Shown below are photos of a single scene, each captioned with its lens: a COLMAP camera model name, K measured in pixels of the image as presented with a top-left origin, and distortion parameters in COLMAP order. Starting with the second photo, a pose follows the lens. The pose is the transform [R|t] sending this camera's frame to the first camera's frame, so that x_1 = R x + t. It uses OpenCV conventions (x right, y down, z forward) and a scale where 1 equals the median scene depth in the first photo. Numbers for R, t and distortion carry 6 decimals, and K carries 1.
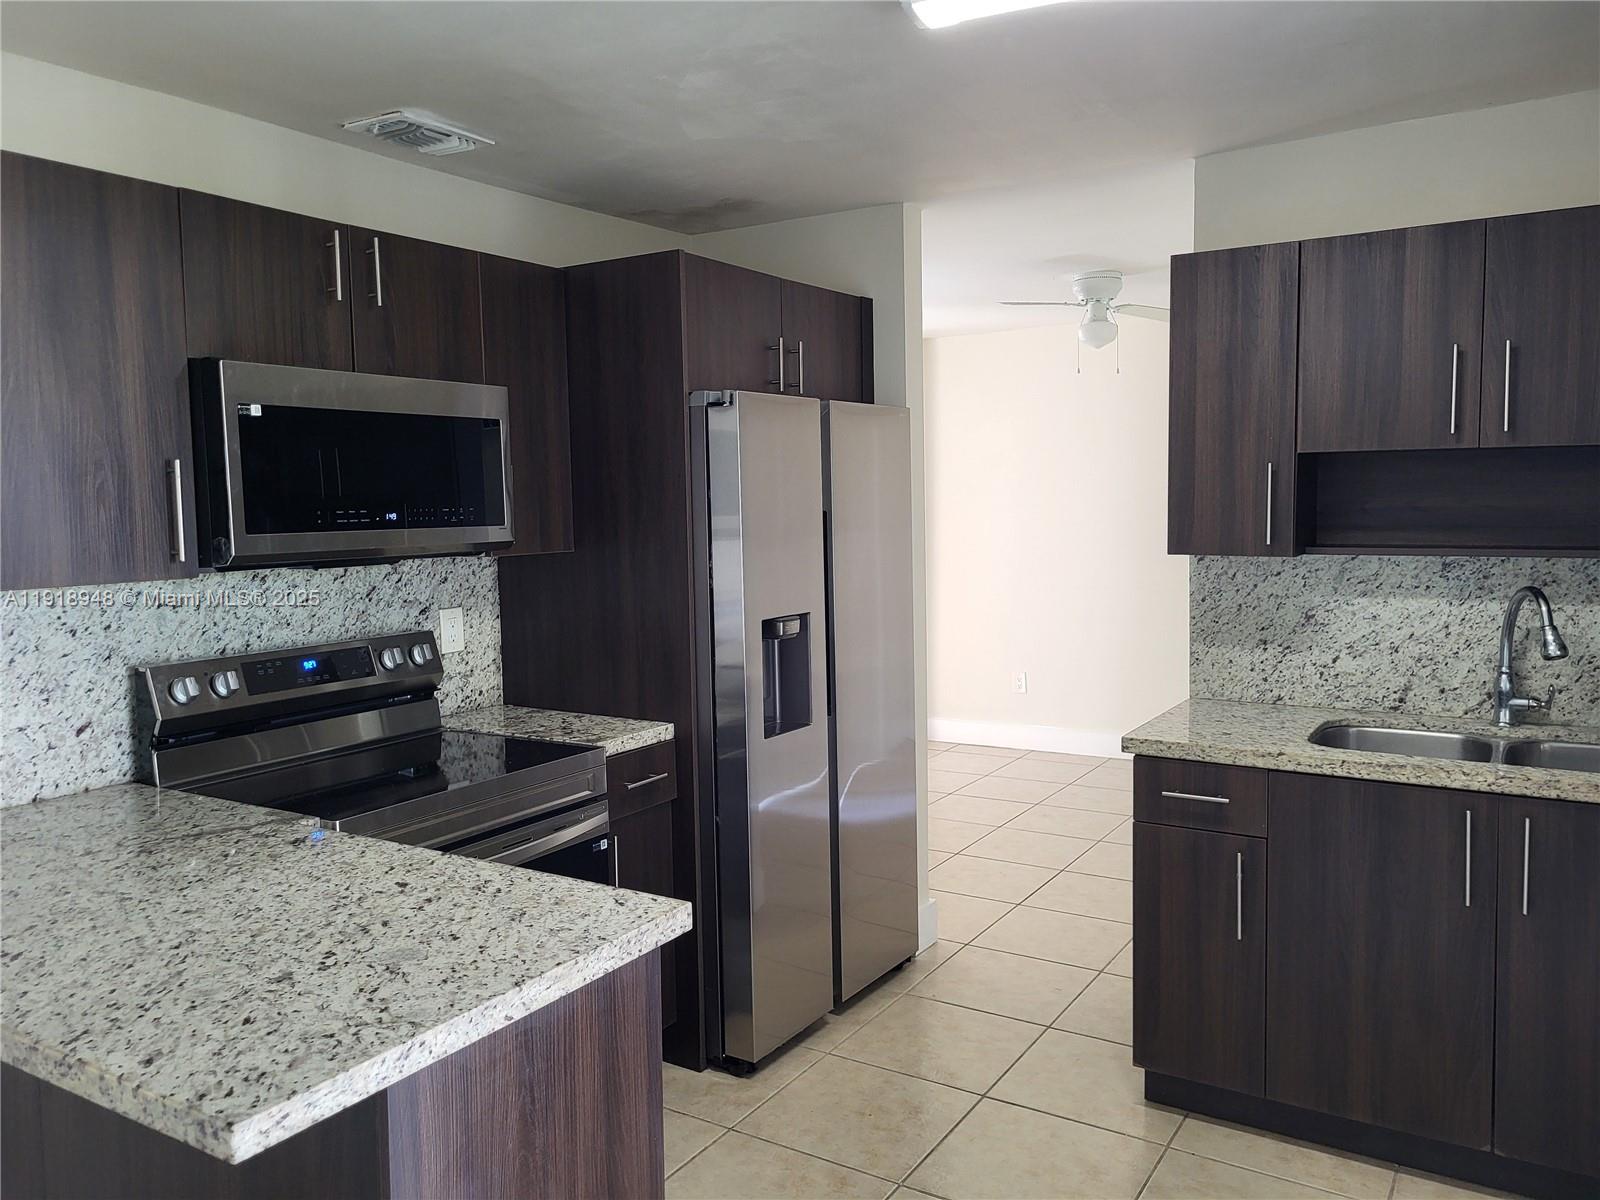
lens RADIAL K [[1227.1, 0, 797.9], [0, 1227.1, 596.4], [0, 0, 1]] dist [0.048615, -0.039037]
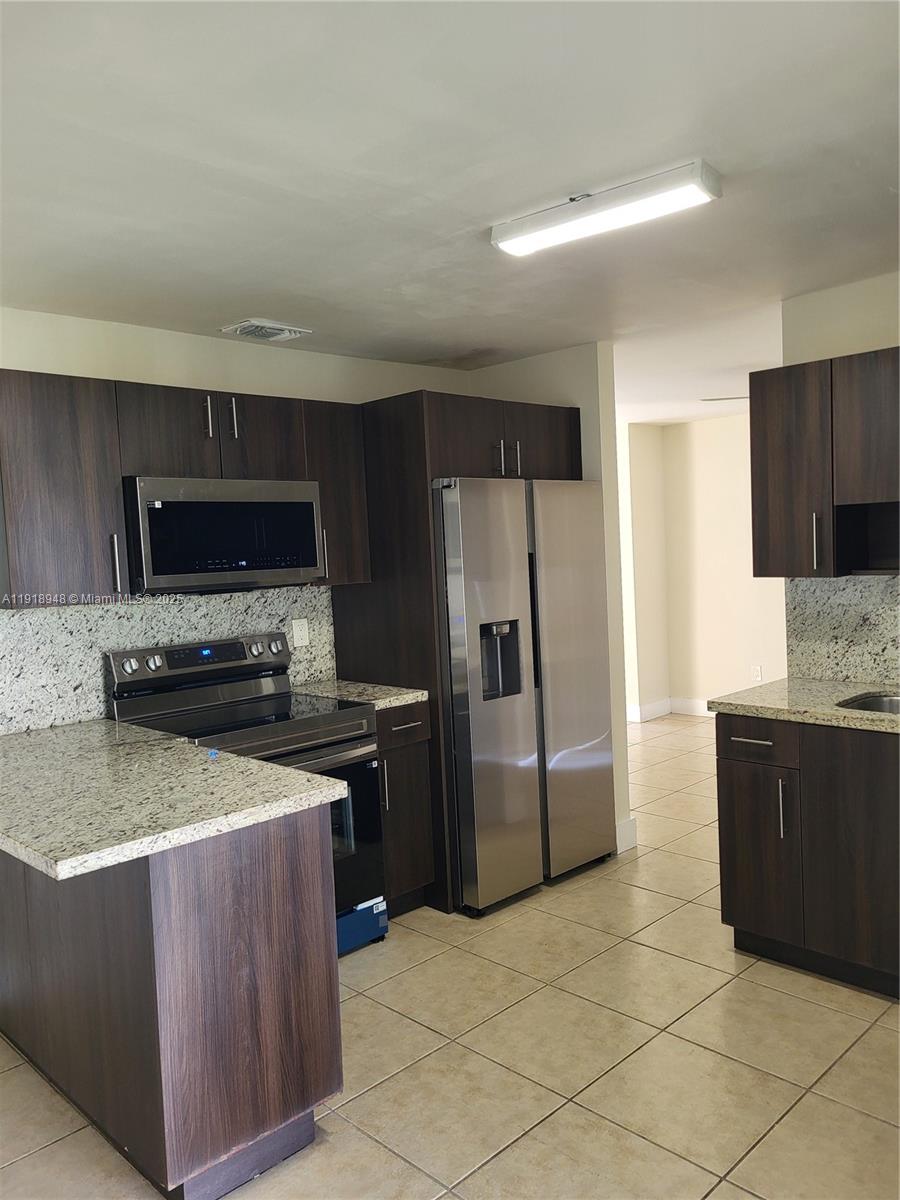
lens RADIAL K [[920.3, 0, 473.5], [0, 920.3, 617.5], [0, 0, 1]] dist [0.048615, -0.039037]
pose [[0.976550, -0.008867, -0.215108, 0.225645], [0.009543, 0.999952, 0.002102, 0.008454], [0.215079, -0.004106, 0.976588, -0.146715]]
